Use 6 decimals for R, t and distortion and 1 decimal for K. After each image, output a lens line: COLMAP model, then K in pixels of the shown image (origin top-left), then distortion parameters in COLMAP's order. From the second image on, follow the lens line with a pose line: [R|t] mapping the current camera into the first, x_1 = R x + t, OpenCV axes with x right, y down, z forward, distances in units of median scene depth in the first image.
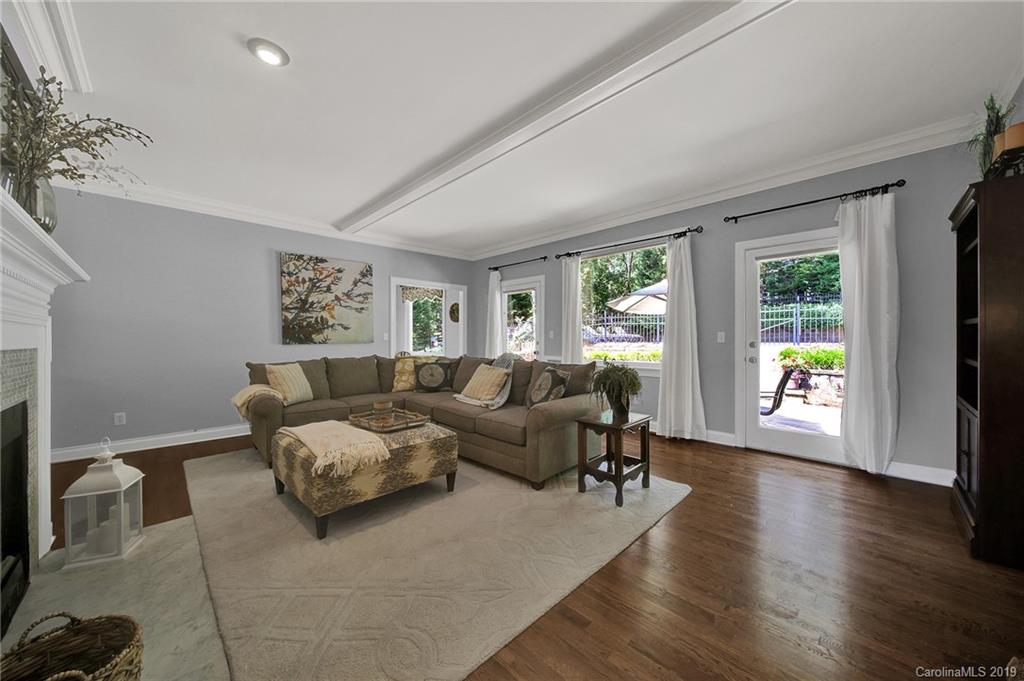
lens RADIAL K [[366.0, 0, 506.1], [0, 366.0, 343.5], [0, 0, 1]] dist [0.000911, -0.000232]
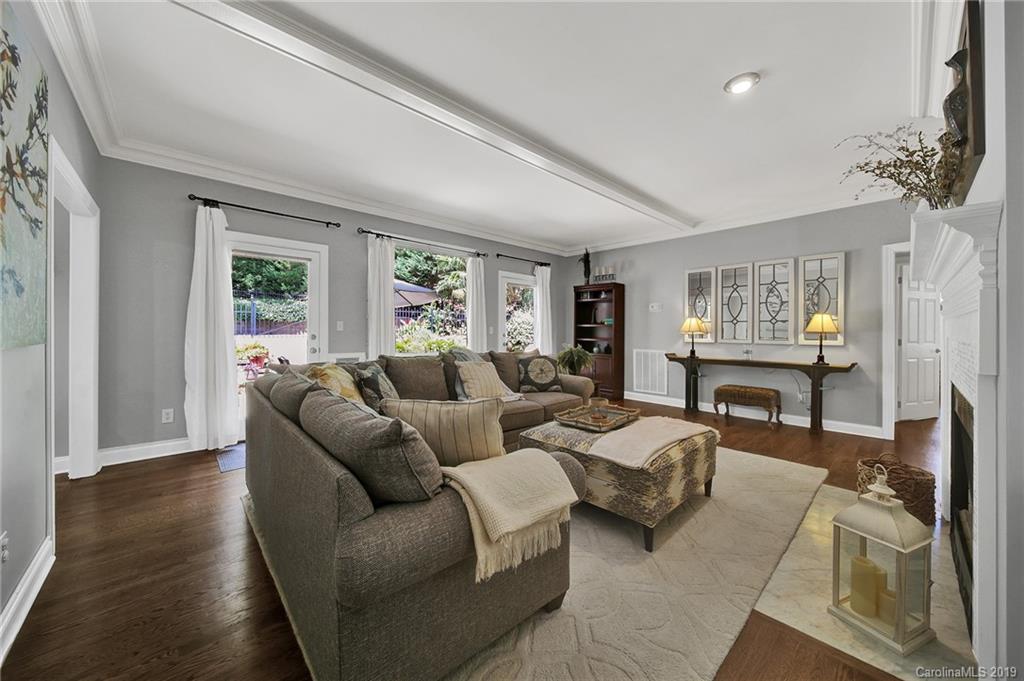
lens RADIAL K [[366.0, 0, 503.6], [0, 366.0, 332.9], [0, 0, 1]] dist [0.000911, -0.000232]
pose [[0.035594, 0.002664, 0.999363, -0.961422], [0.017781, 0.999836, -0.003298, -0.002957], [-0.999208, 0.017887, 0.035540, 0.948997]]
